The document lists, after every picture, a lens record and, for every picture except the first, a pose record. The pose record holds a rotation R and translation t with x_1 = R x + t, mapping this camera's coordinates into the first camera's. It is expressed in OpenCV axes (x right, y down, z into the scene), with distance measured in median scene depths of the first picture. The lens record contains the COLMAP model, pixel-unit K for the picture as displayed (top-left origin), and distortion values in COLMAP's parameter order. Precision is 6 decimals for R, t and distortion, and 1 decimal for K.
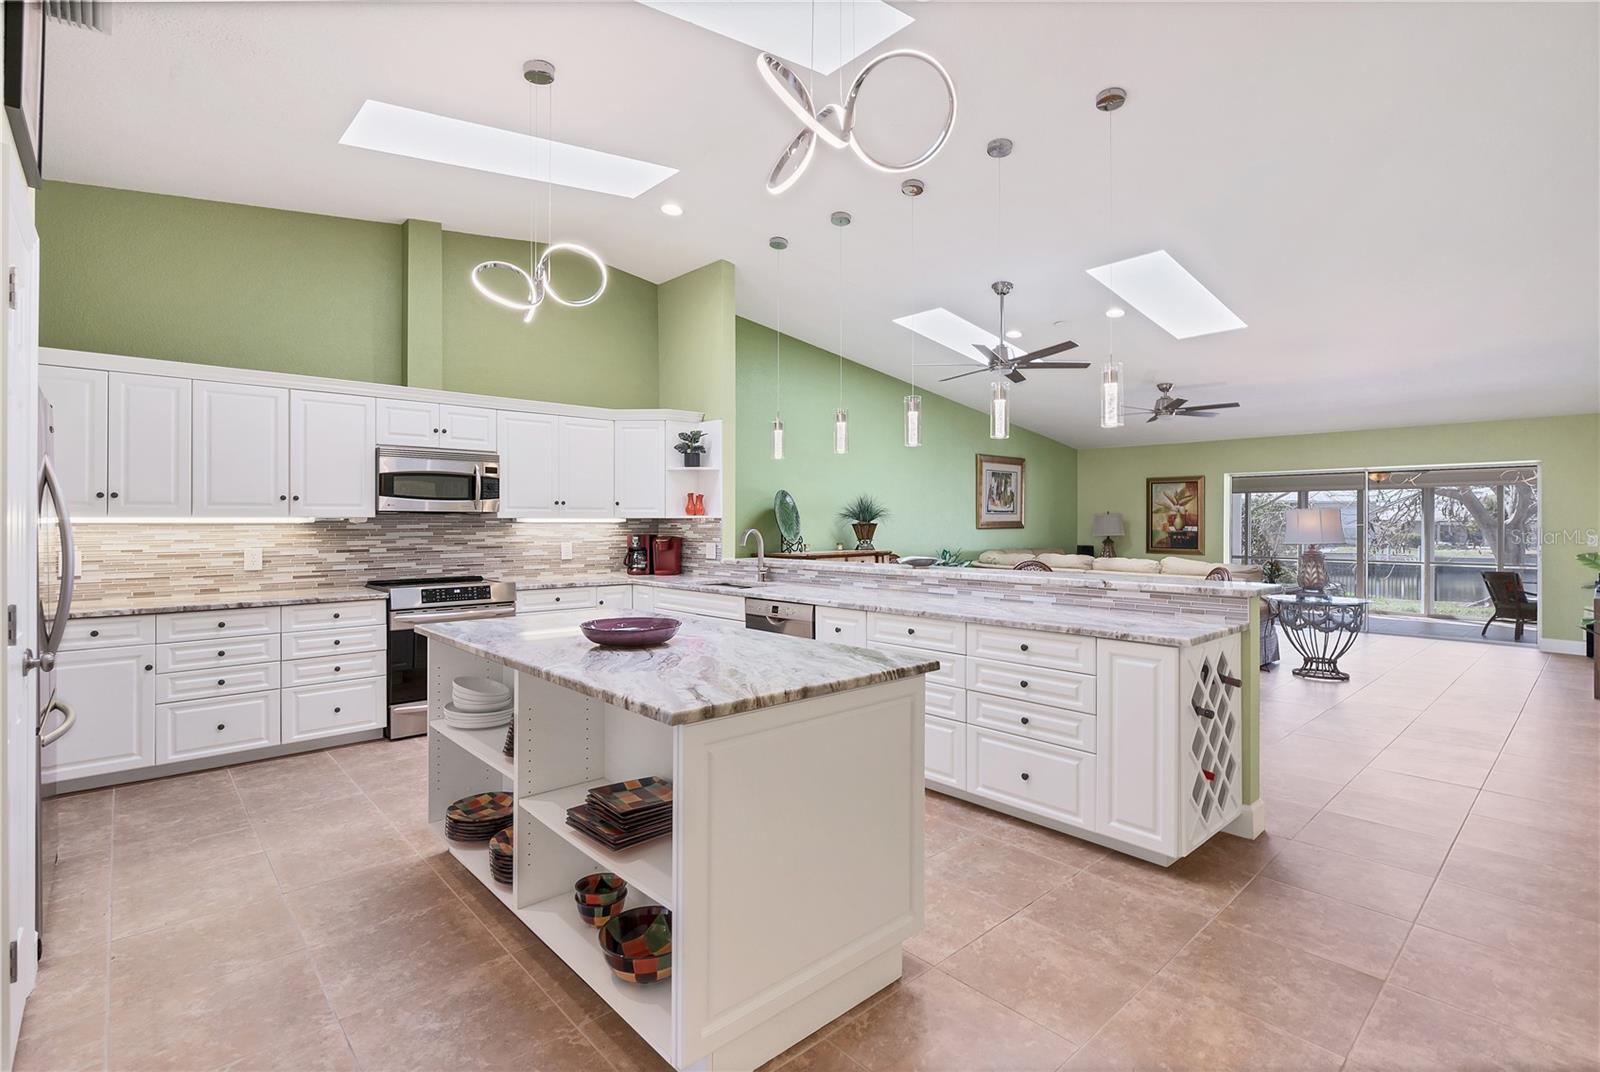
lens RADIAL K [[744.7, 0, 783.4], [0, 744.7, 519.9], [0, 0, 1]] dist [-0.007978, 0.003141]
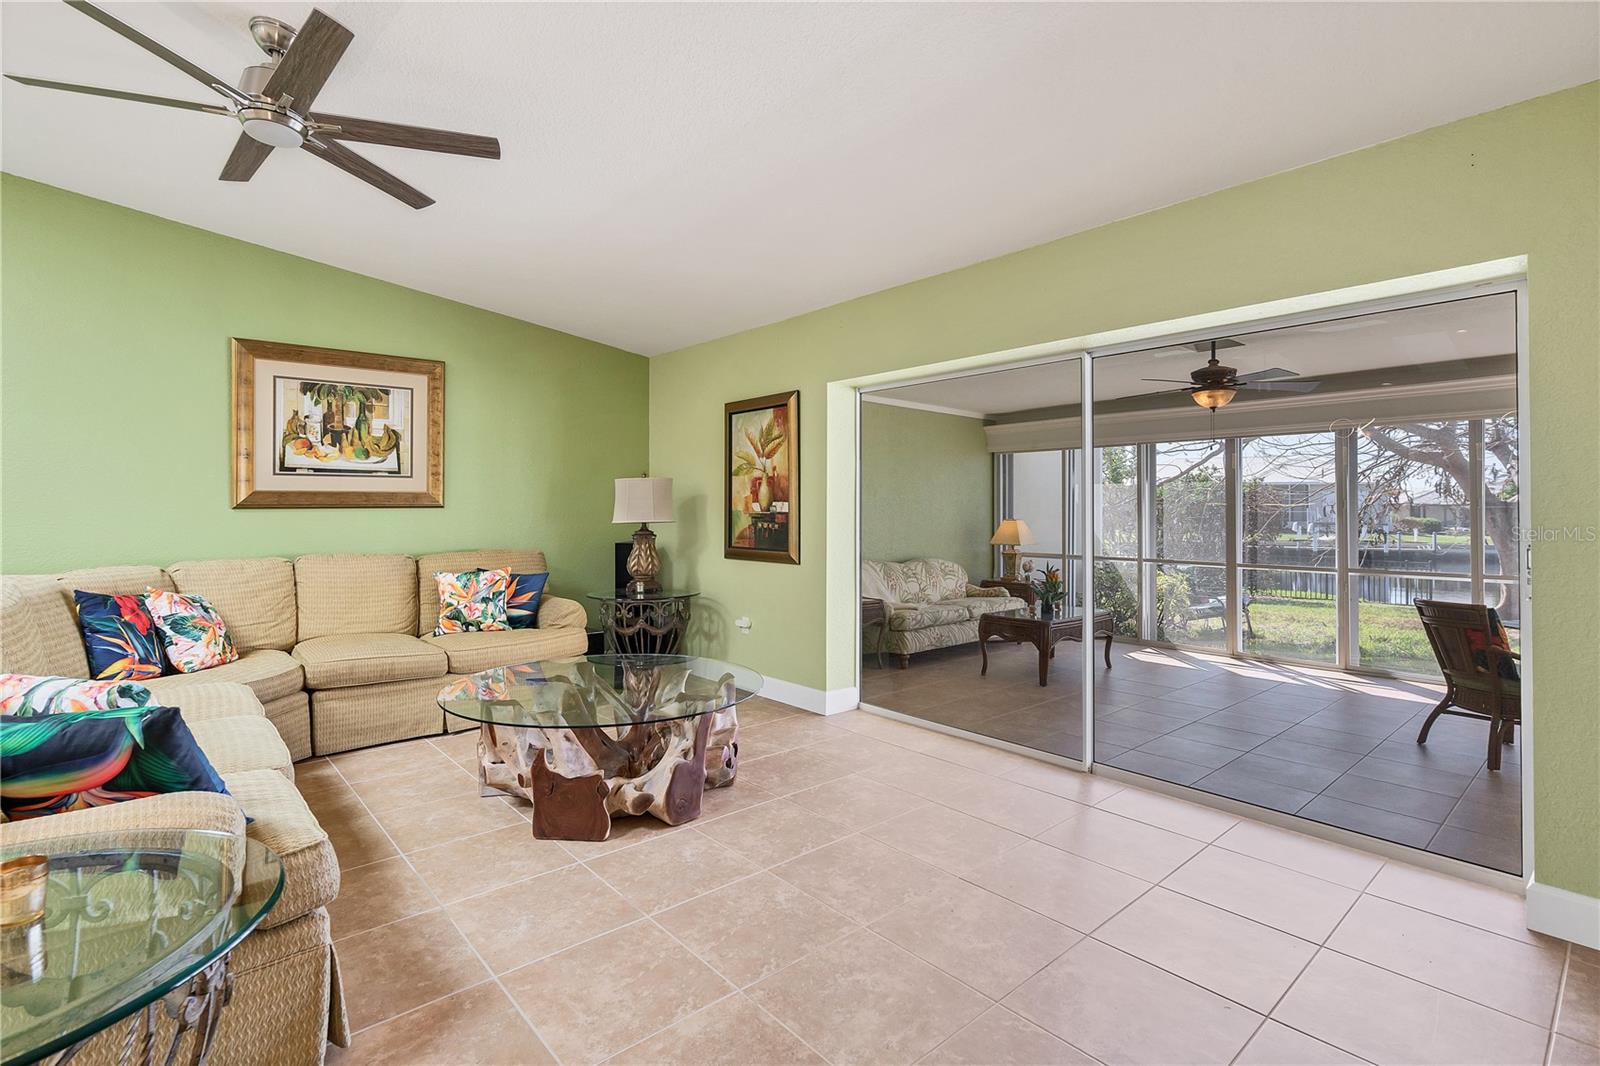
lens RADIAL K [[744.7, 0, 797.1], [0, 744.7, 495.9], [0, 0, 1]] dist [-0.007978, 0.003141]
pose [[0.999908, -0.005055, -0.012558, 0.596725], [0.004857, 0.999865, -0.015717, 0.013051], [0.012636, 0.015654, 0.999798, 0.568701]]
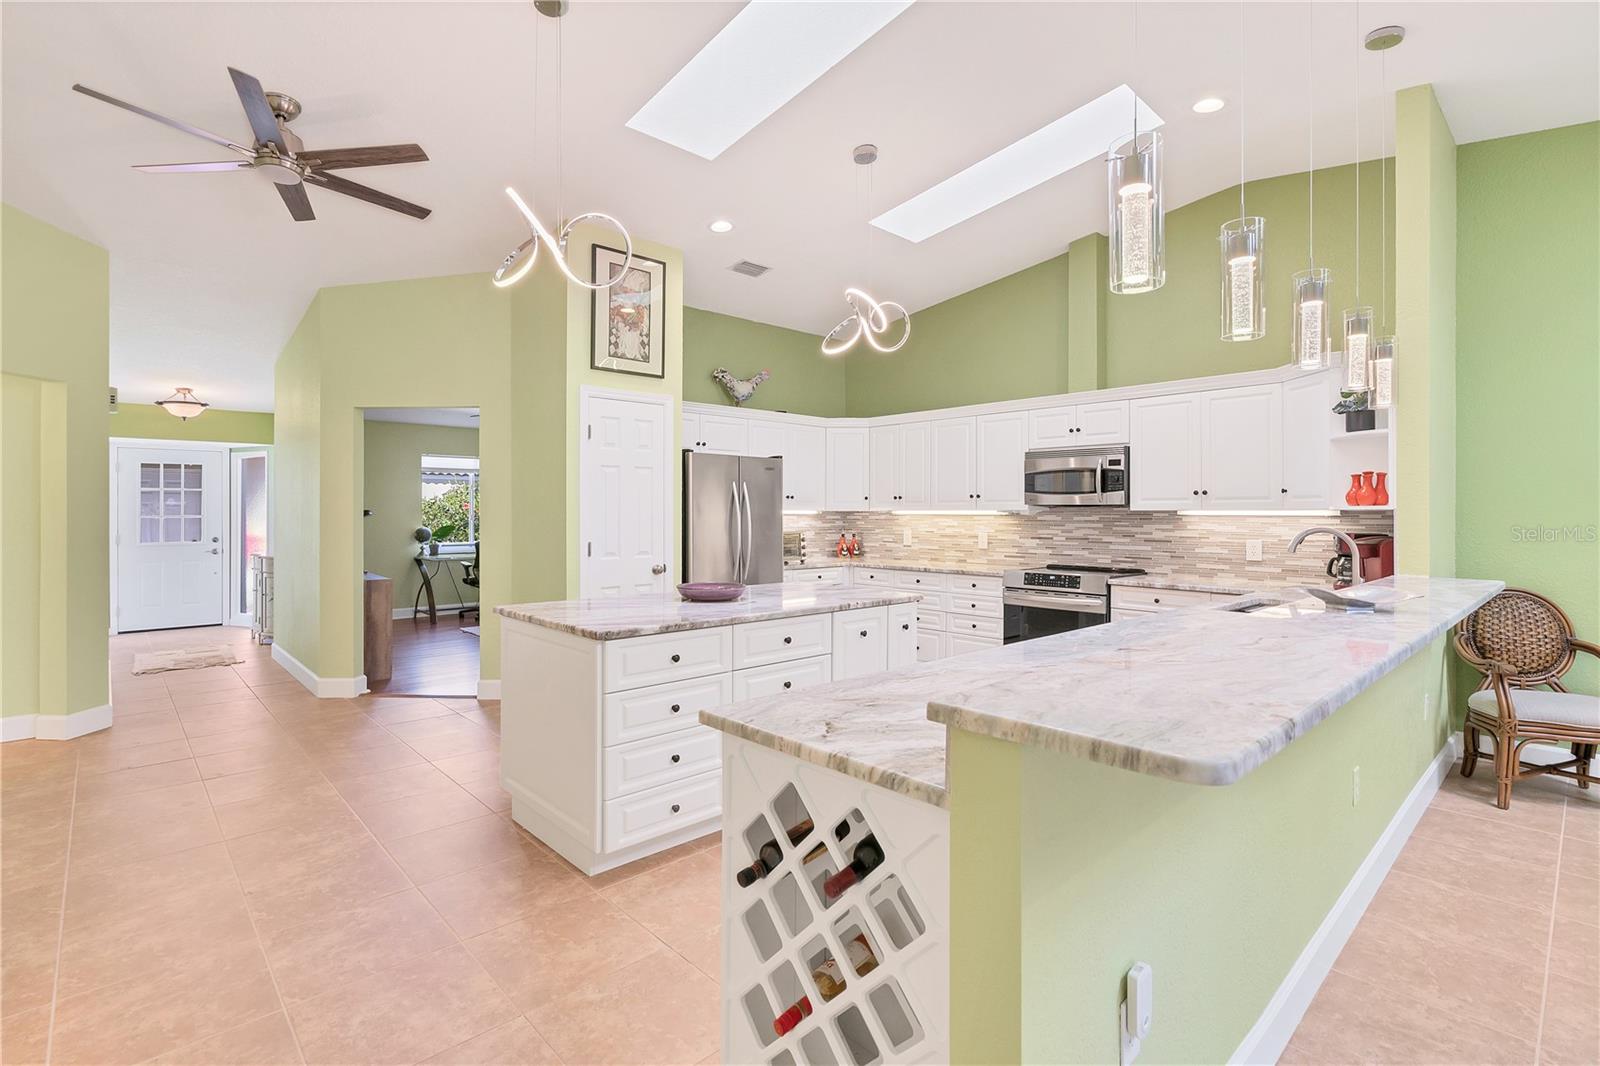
lens RADIAL K [[744.7, 0, 788.1], [0, 744.7, 506.0], [0, 0, 1]] dist [-0.007978, 0.003141]
pose [[0.015104, -0.009509, -0.999841, 0.313718], [0.000072, 0.999955, -0.009509, 0.000537], [0.999886, 0.000072, 0.015104, 0.290153]]
